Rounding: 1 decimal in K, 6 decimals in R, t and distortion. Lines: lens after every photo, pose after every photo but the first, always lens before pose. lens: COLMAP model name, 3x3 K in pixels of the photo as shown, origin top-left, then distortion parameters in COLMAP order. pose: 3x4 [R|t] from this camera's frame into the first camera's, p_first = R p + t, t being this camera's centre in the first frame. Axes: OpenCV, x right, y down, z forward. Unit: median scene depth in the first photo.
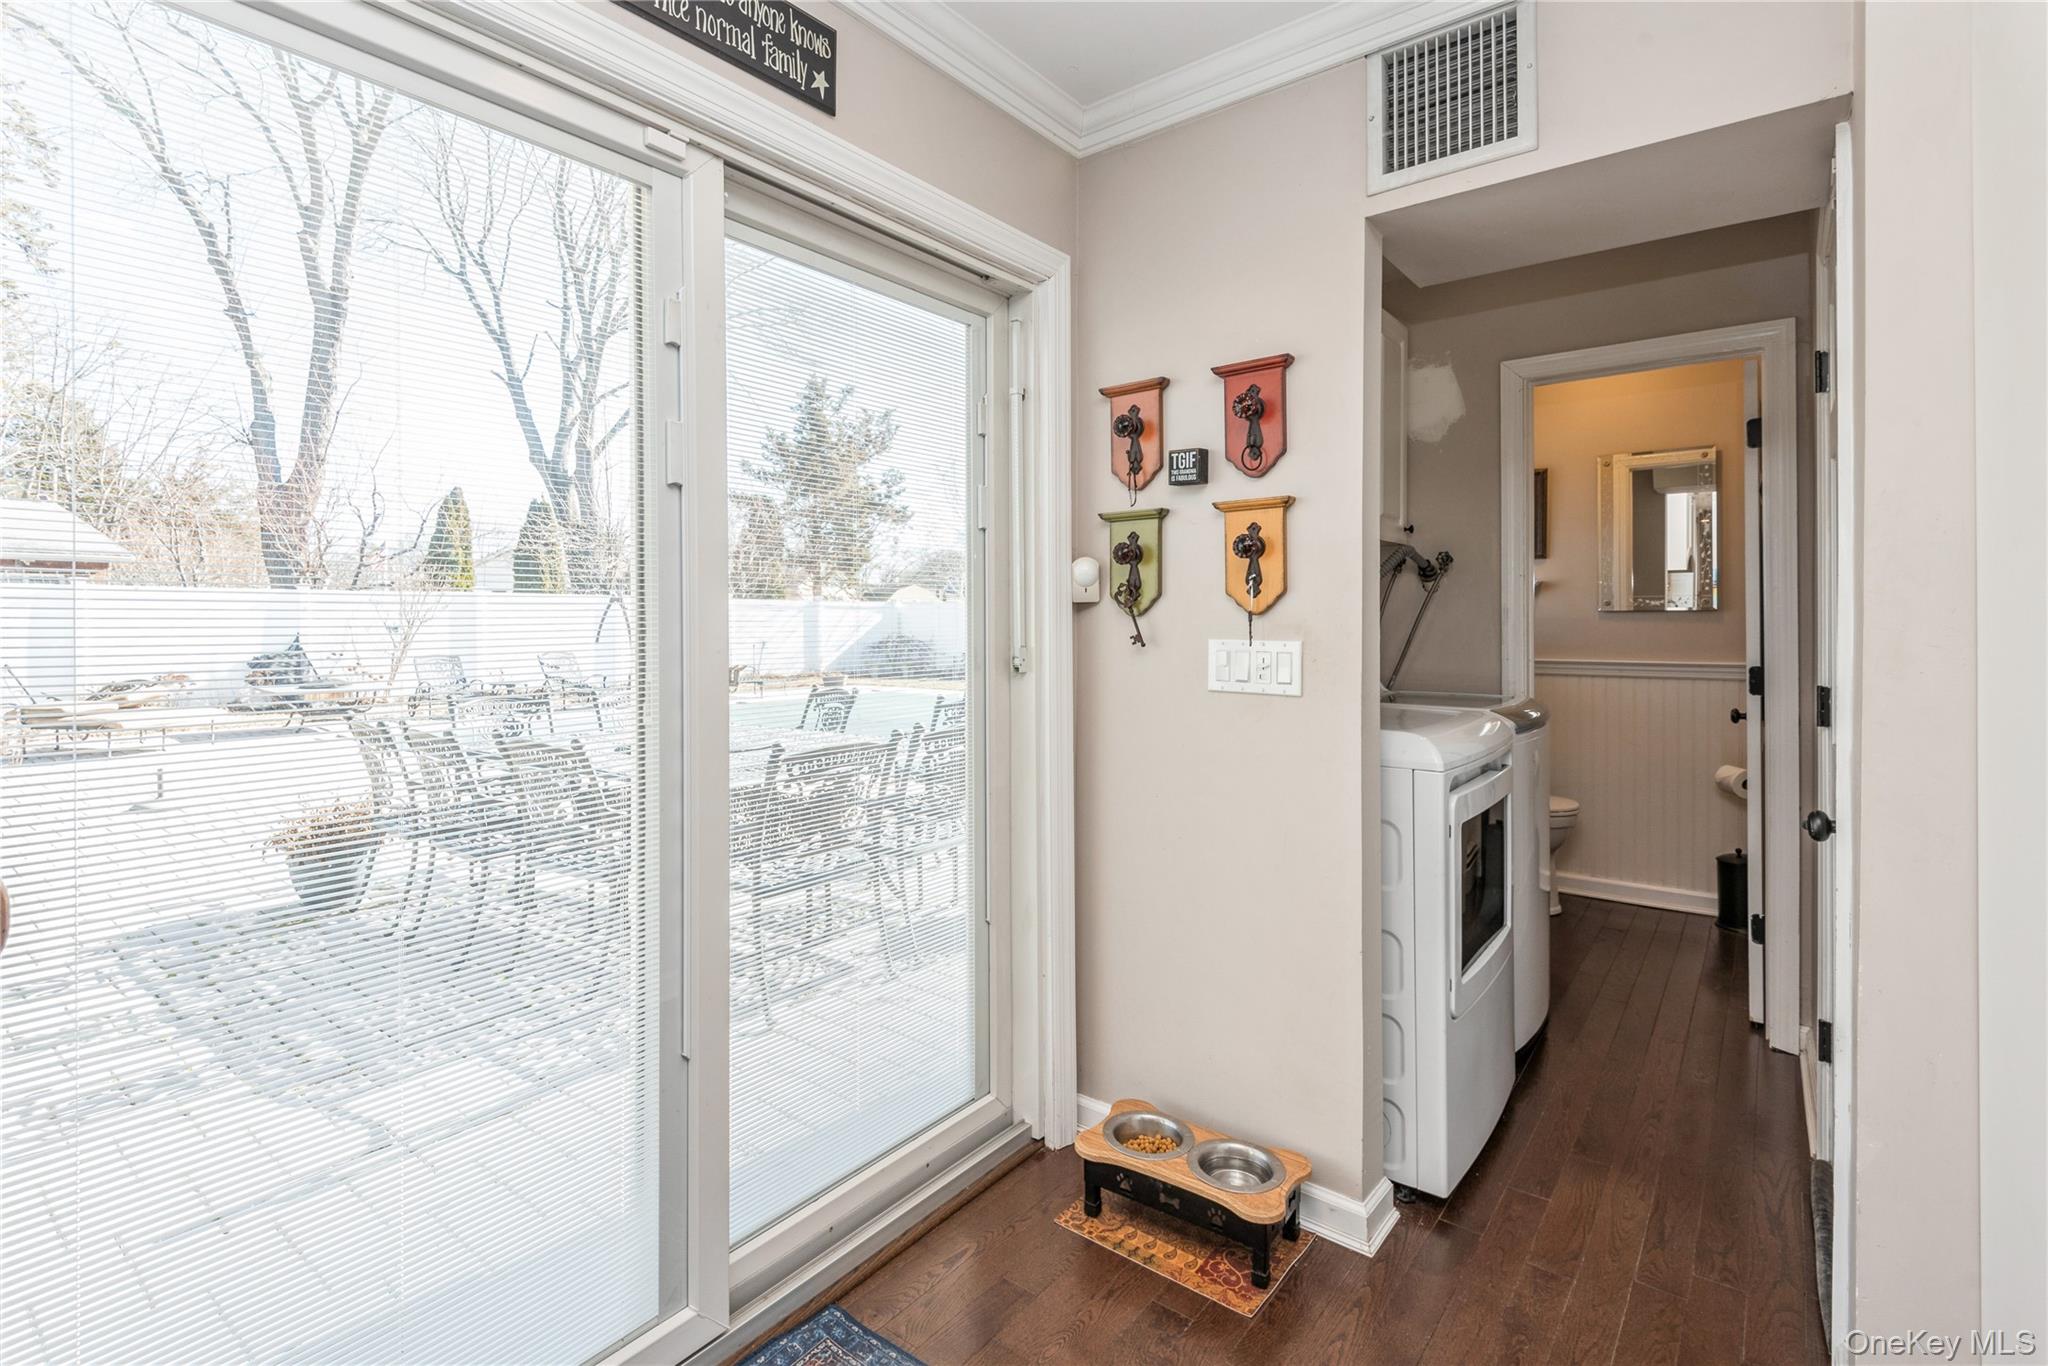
lens RADIAL K [[967.3, 0, 1019.1], [0, 967.3, 623.9], [0, 0, 1]] dist [0.000648, 0.000006]
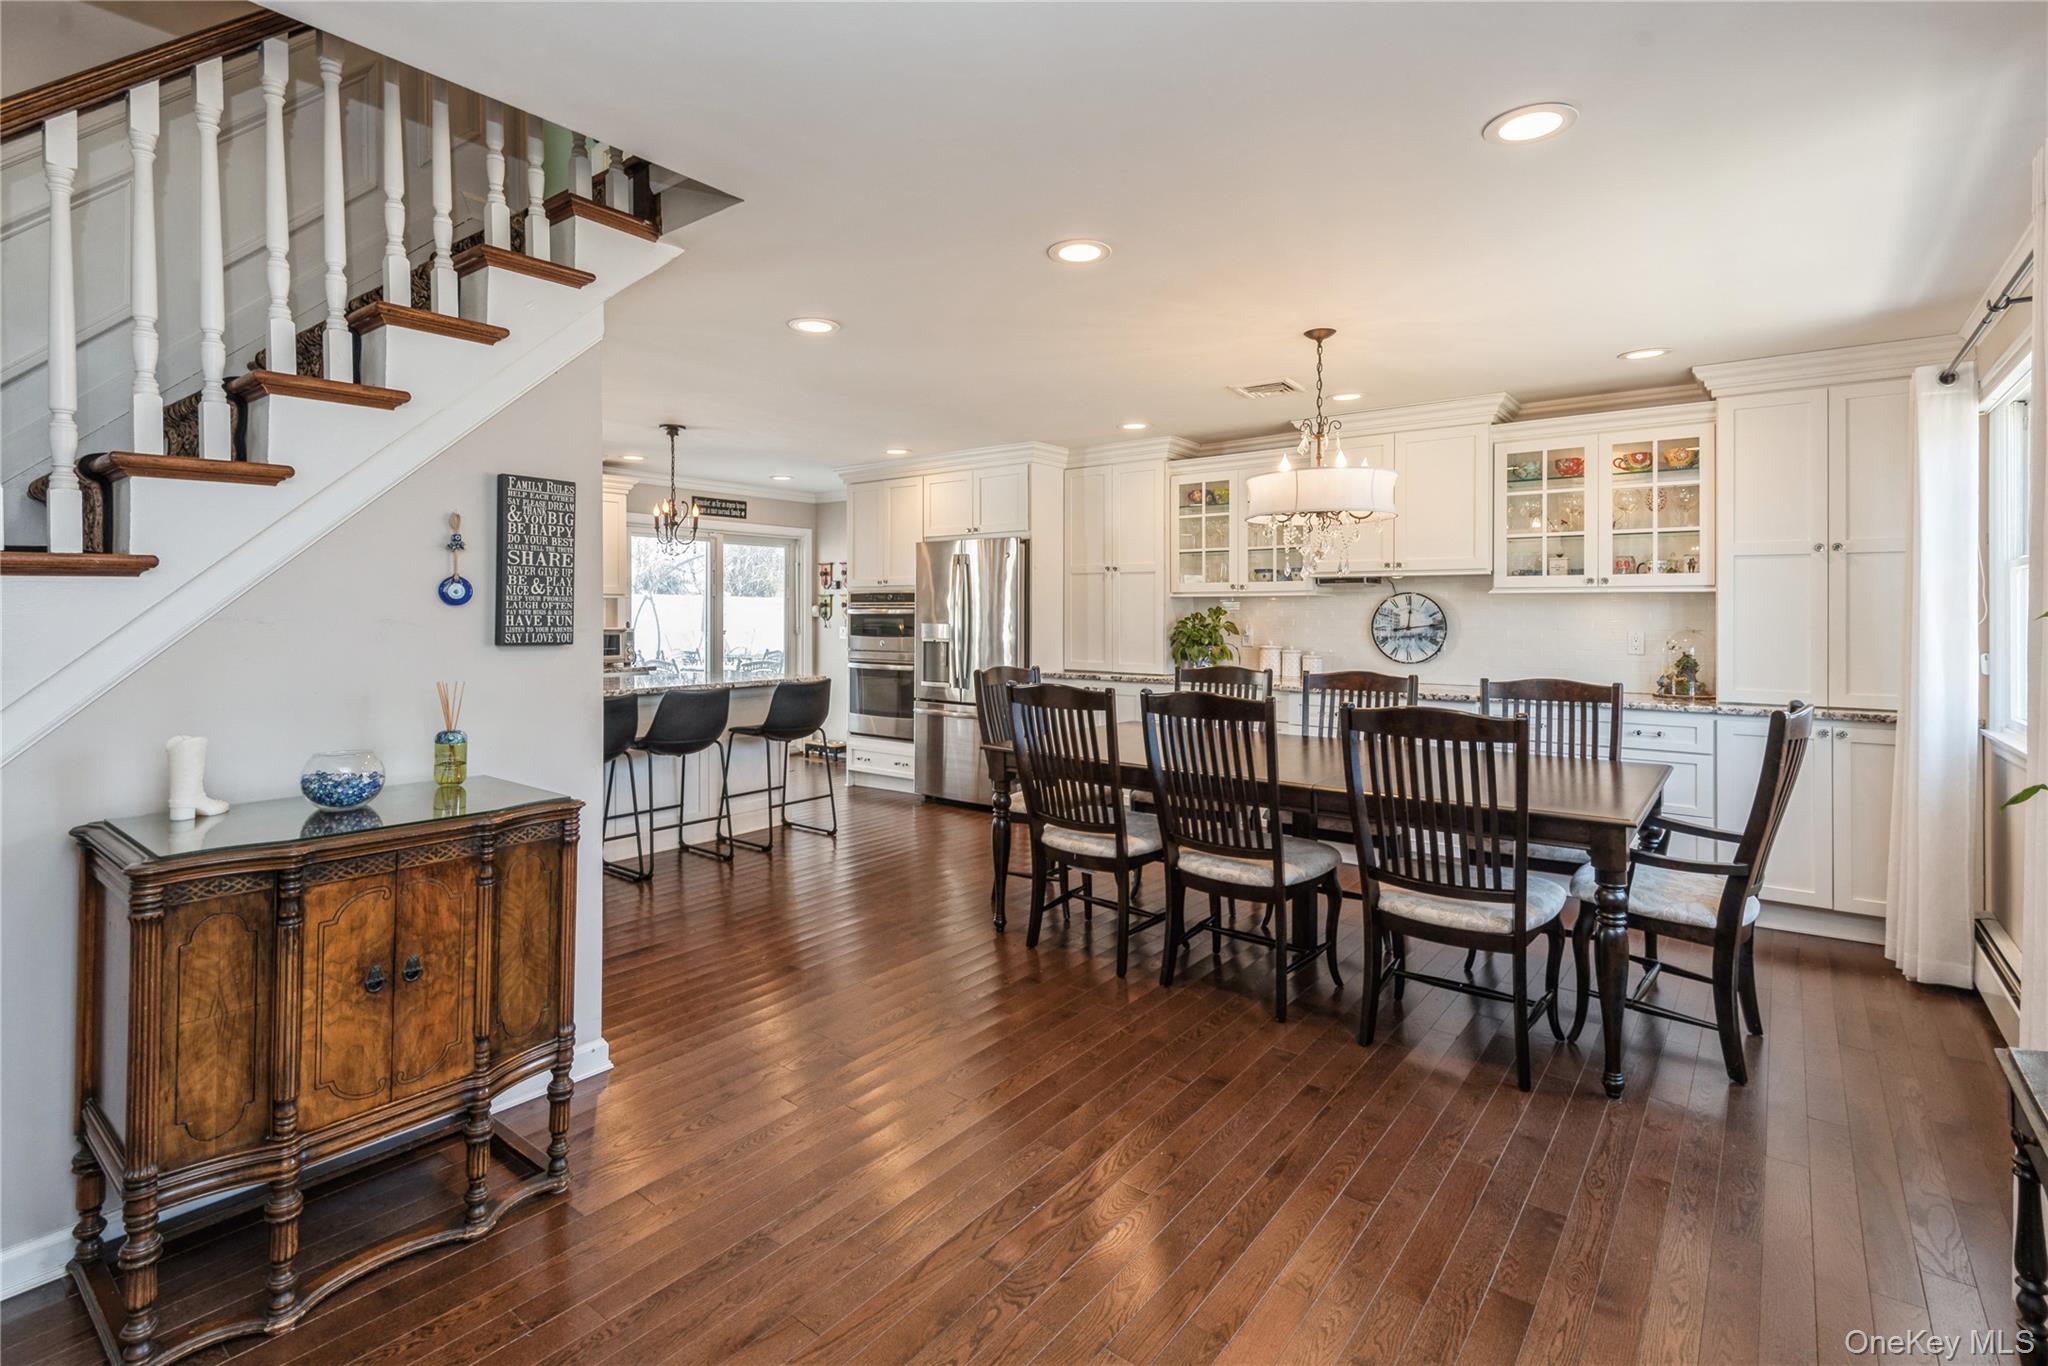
lens RADIAL K [[944.4, 0, 1003.2], [0, 944.4, 609.2], [0, 0, 1]] dist [-0.028453, -0.000612]
pose [[0.999951, 0.005101, -0.008482, 0.890157], [-0.005127, 0.999982, -0.003140, -0.047086], [0.008466, 0.003183, 0.999959, -2.919455]]
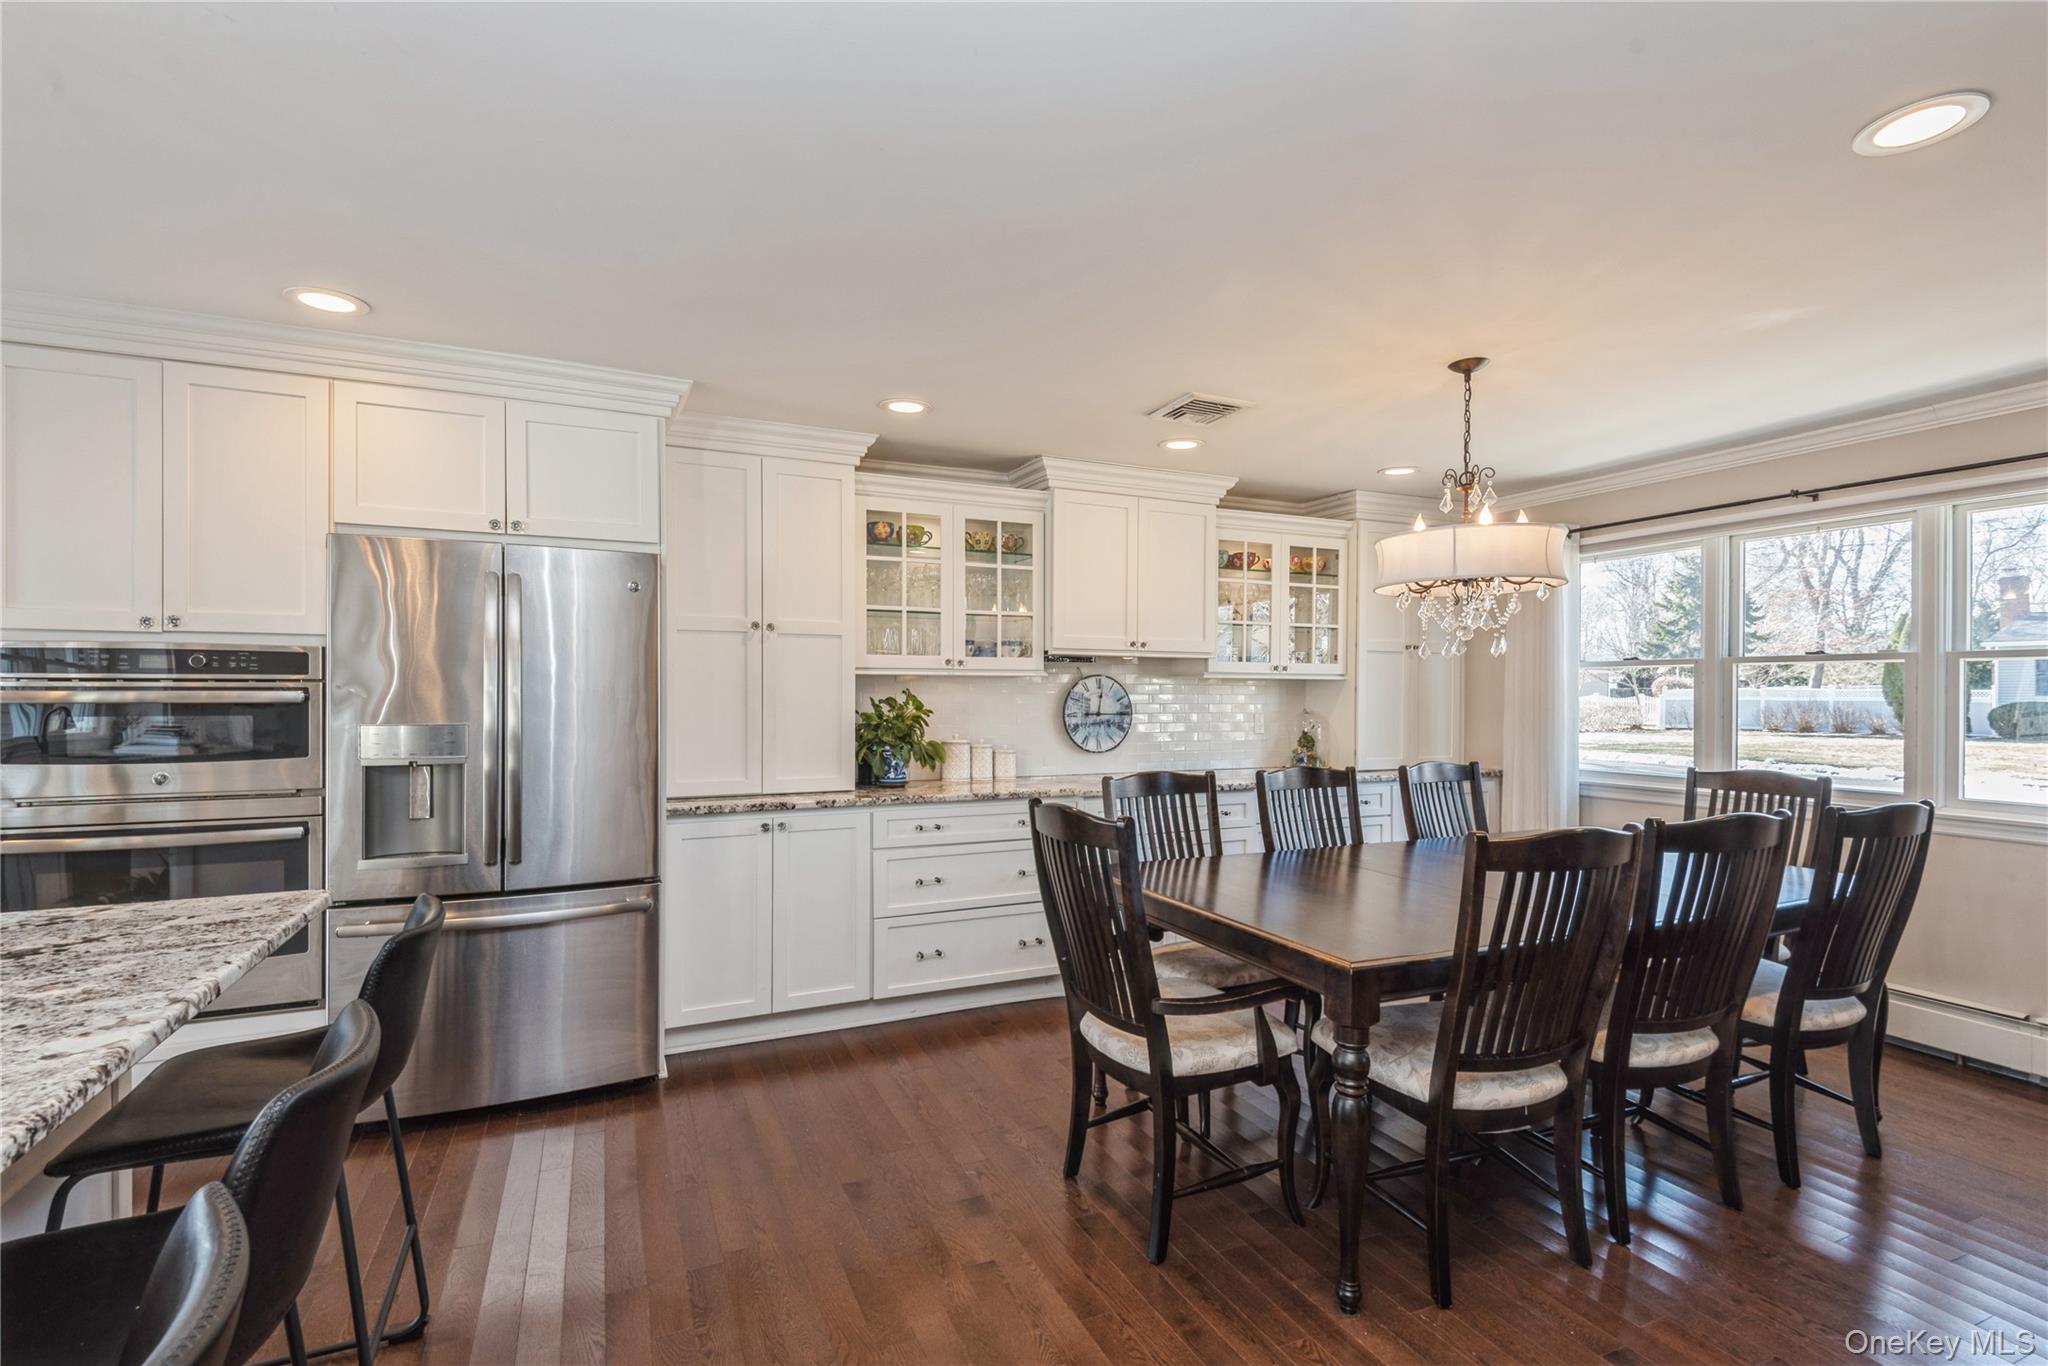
lens RADIAL K [[911.9, 0, 1017.0], [0, 911.9, 696.0], [0, 0, 1]] dist [-0.000660, -0.000097]
pose [[0.466977, 0.001117, 0.884269, -0.051154], [-0.004284, 0.999990, 0.000999, -0.054535], [-0.884259, -0.004255, 0.466977, -1.326955]]
